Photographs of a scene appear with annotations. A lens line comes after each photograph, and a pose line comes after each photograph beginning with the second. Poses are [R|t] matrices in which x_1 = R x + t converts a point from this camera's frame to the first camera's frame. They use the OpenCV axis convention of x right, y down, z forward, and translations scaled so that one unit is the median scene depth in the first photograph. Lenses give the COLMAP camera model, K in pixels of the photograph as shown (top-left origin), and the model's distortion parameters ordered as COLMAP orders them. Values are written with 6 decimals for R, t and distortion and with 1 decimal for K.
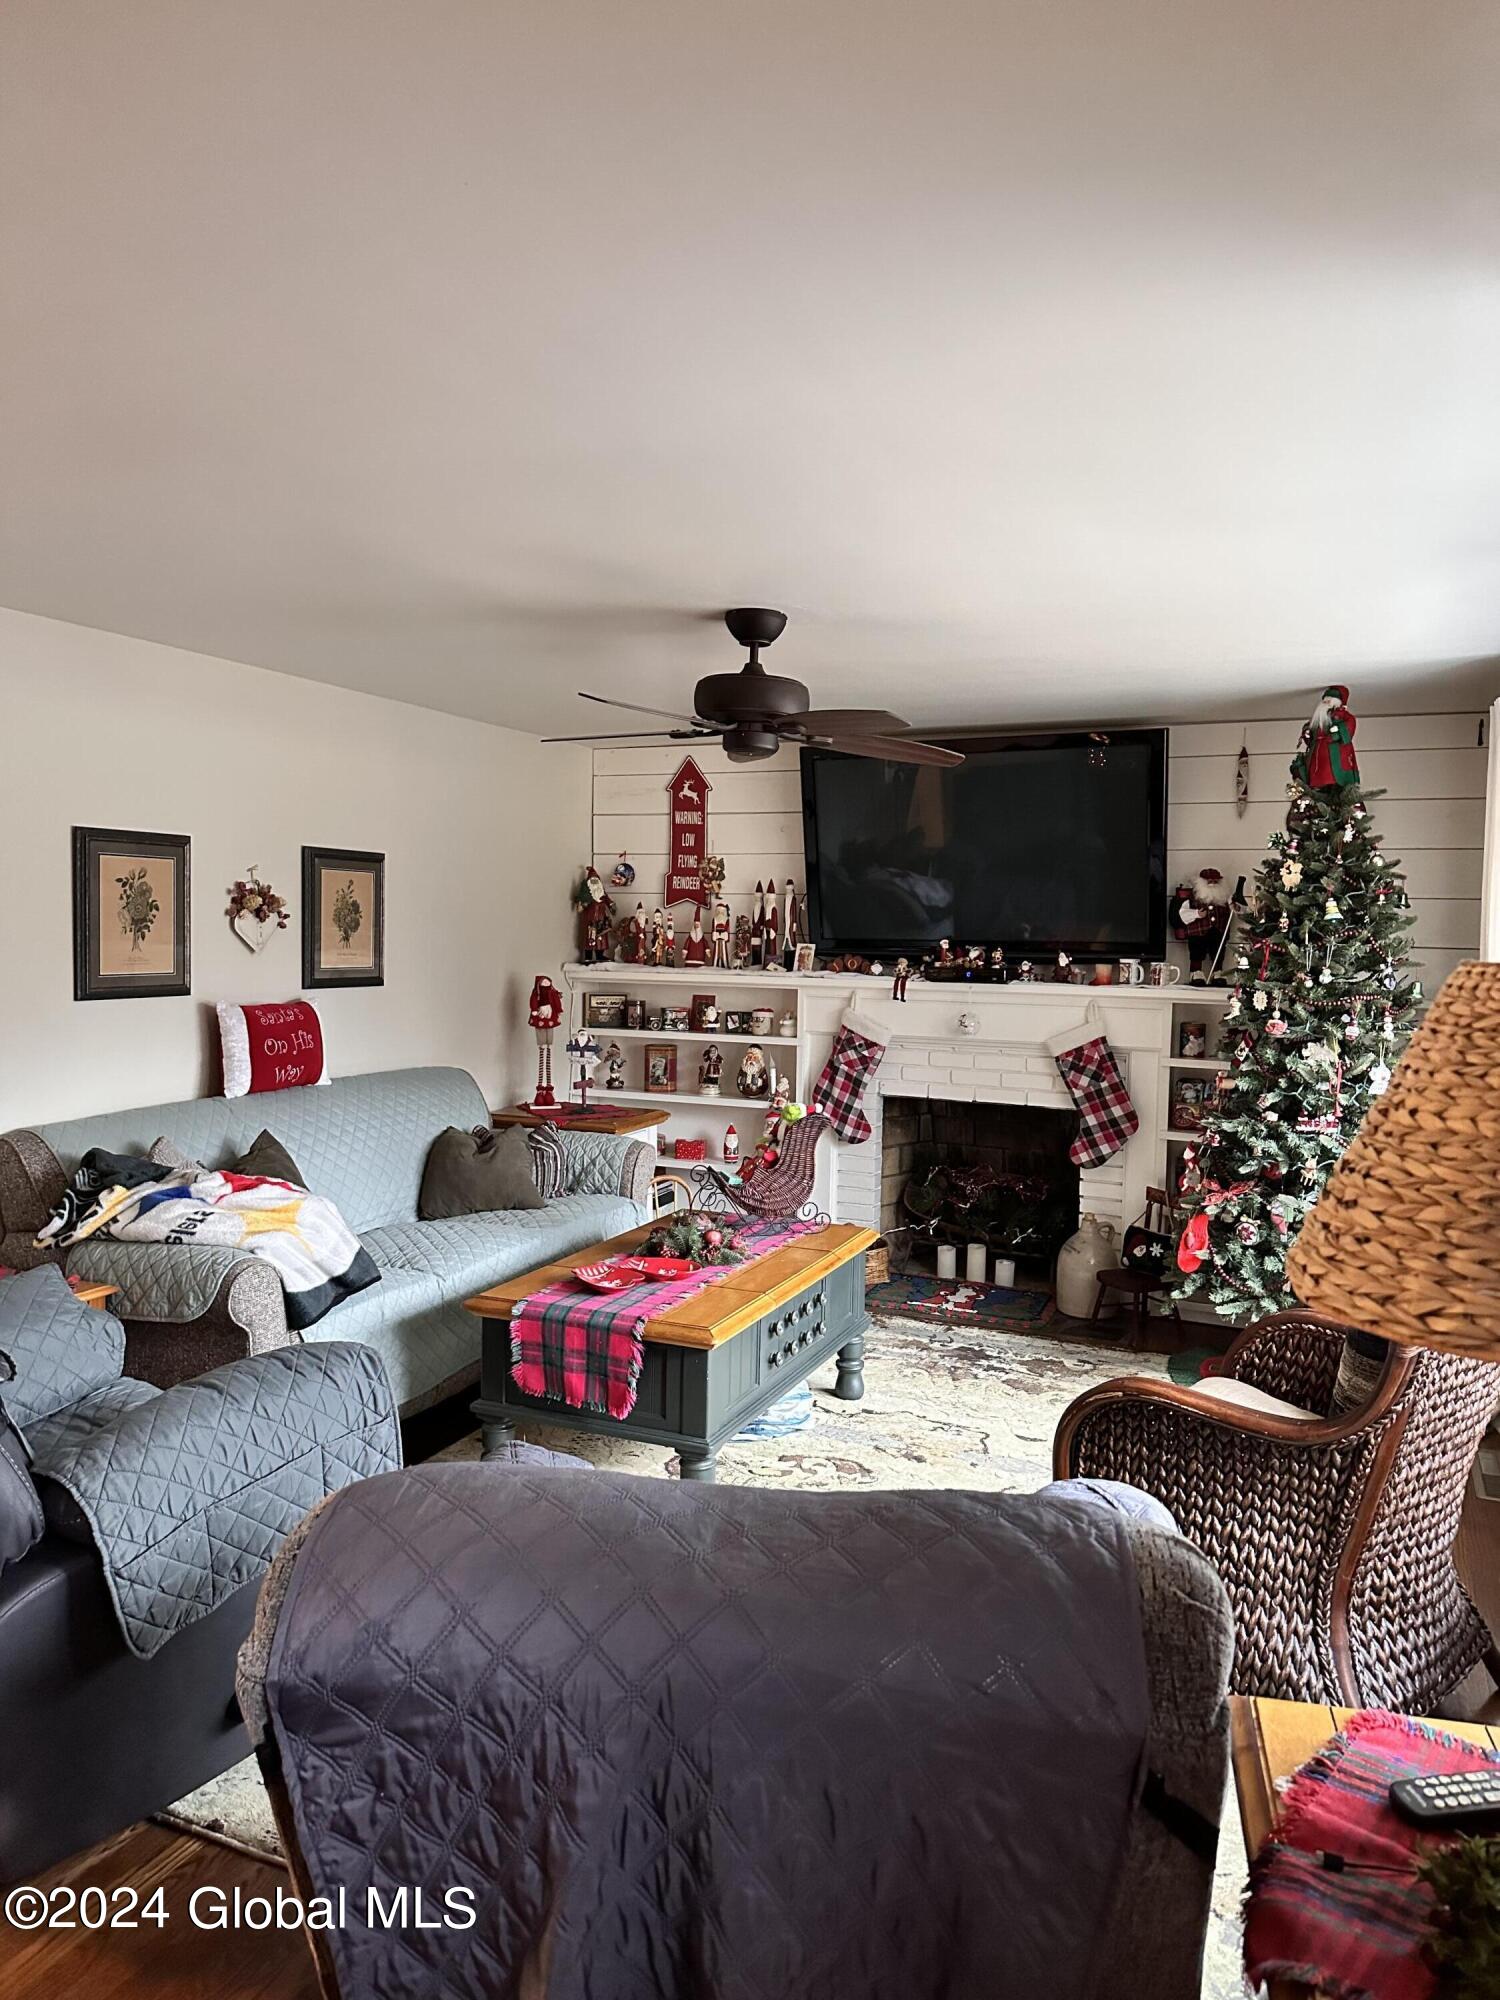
lens RADIAL K [[1429.0, 0, 733.6], [0, 1429.0, 1016.0], [0, 0, 1]] dist [0.134560, -0.220327]
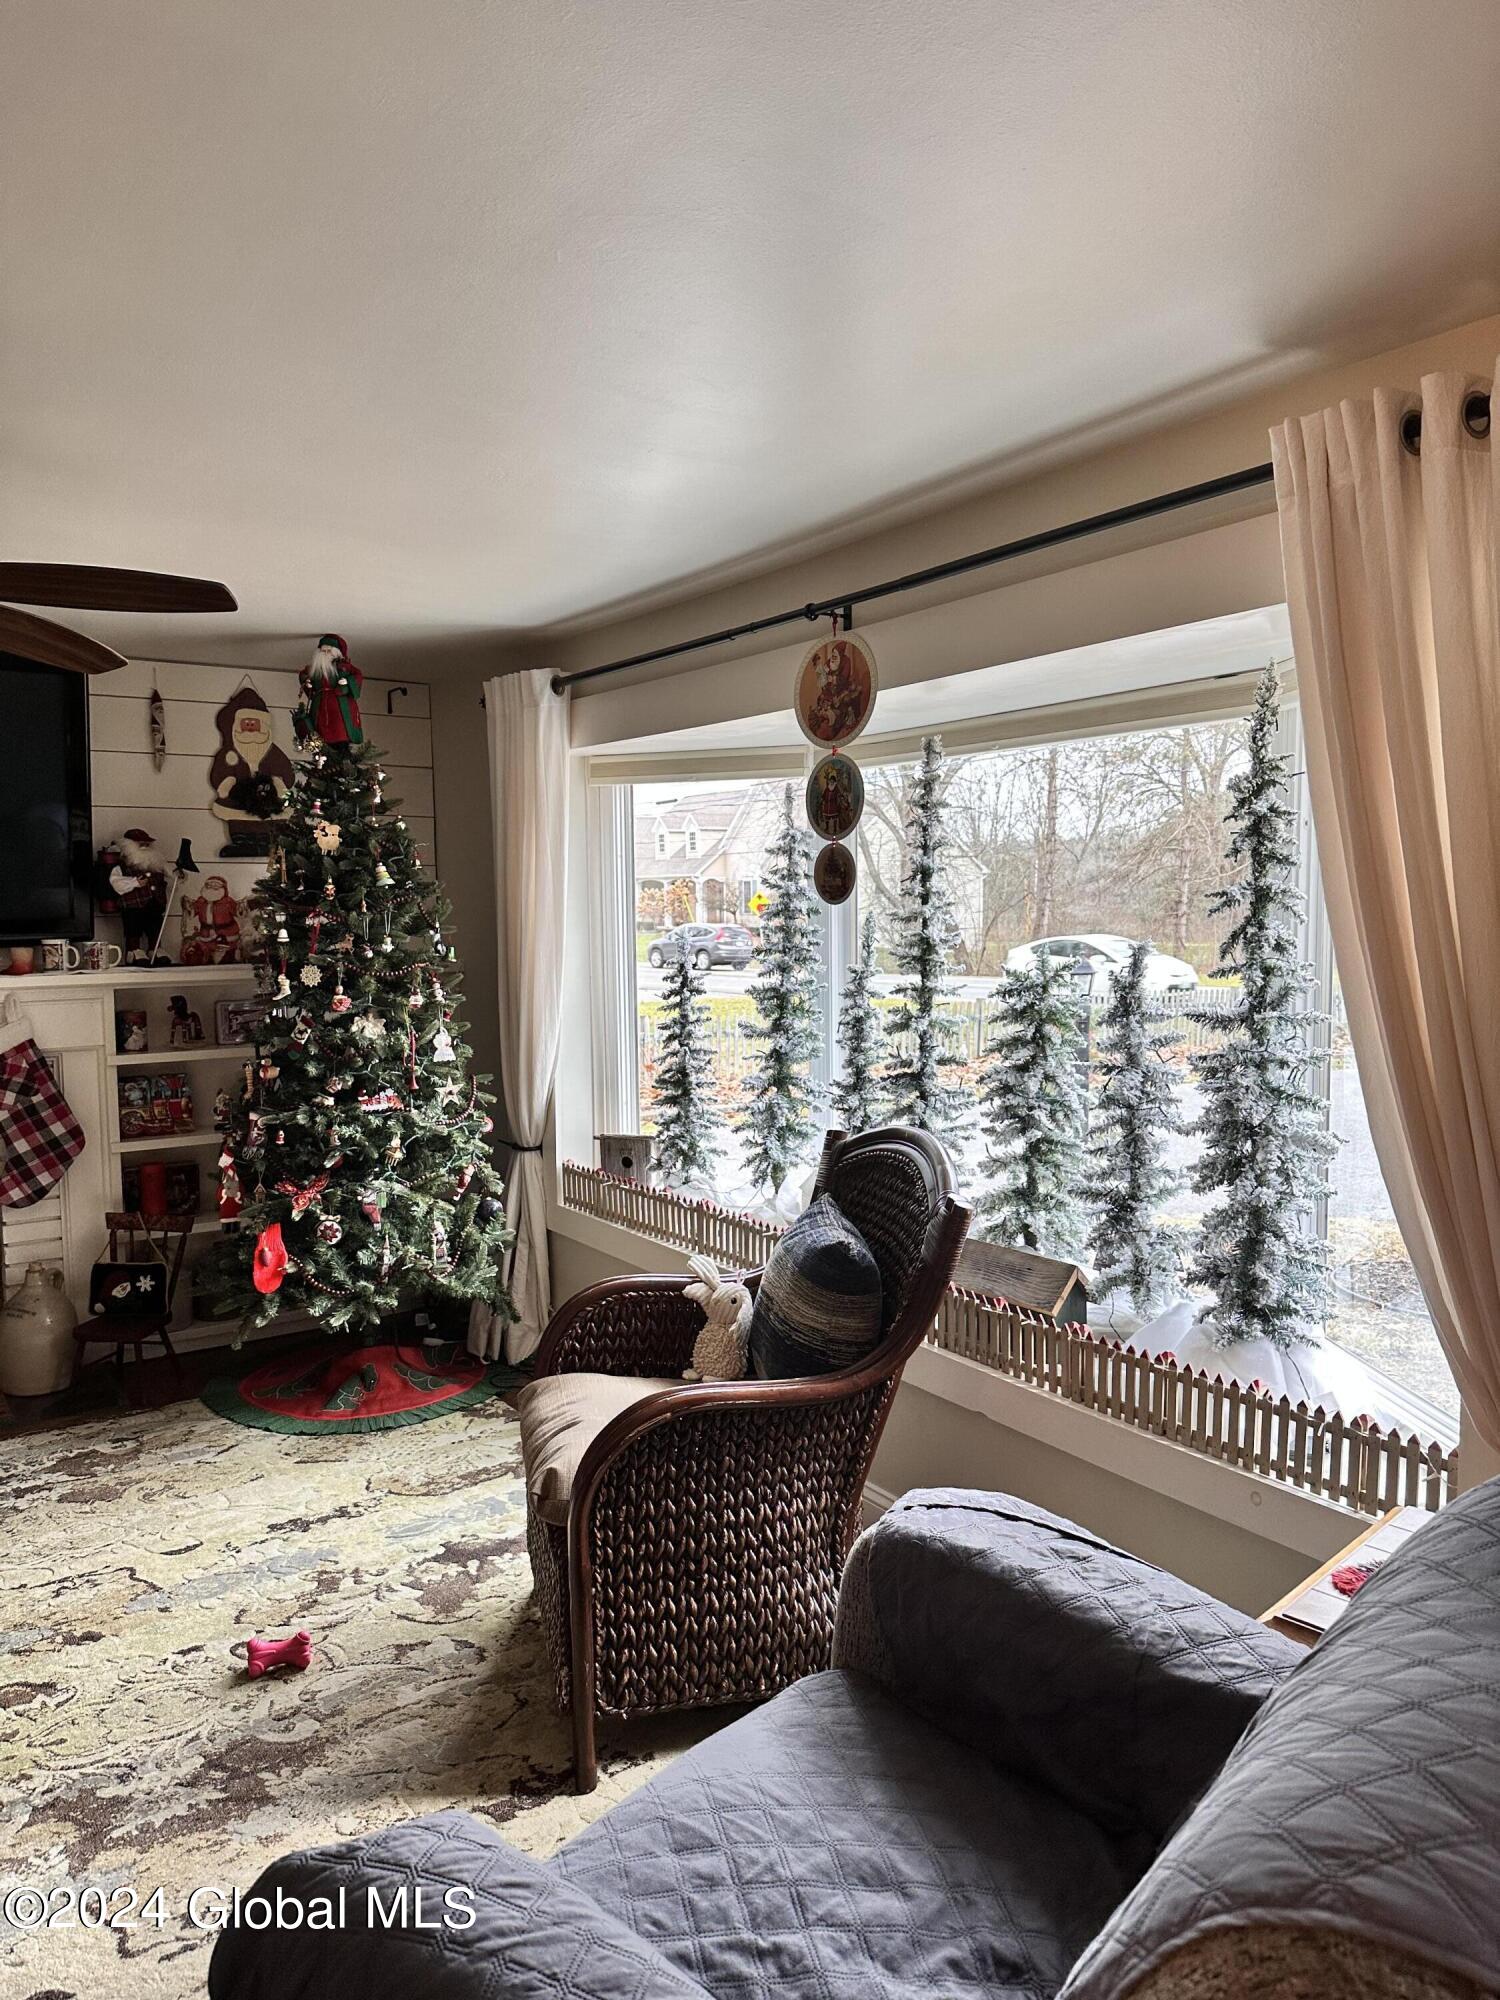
lens RADIAL K [[1429.0, 0, 733.6], [0, 1429.0, 1016.0], [0, 0, 1]] dist [0.134560, -0.220327]
pose [[0.517377, -0.095808, 0.850378, -0.230091], [0.080210, 0.994768, 0.063275, -0.018362], [-0.851990, 0.035472, 0.522354, 0.258487]]
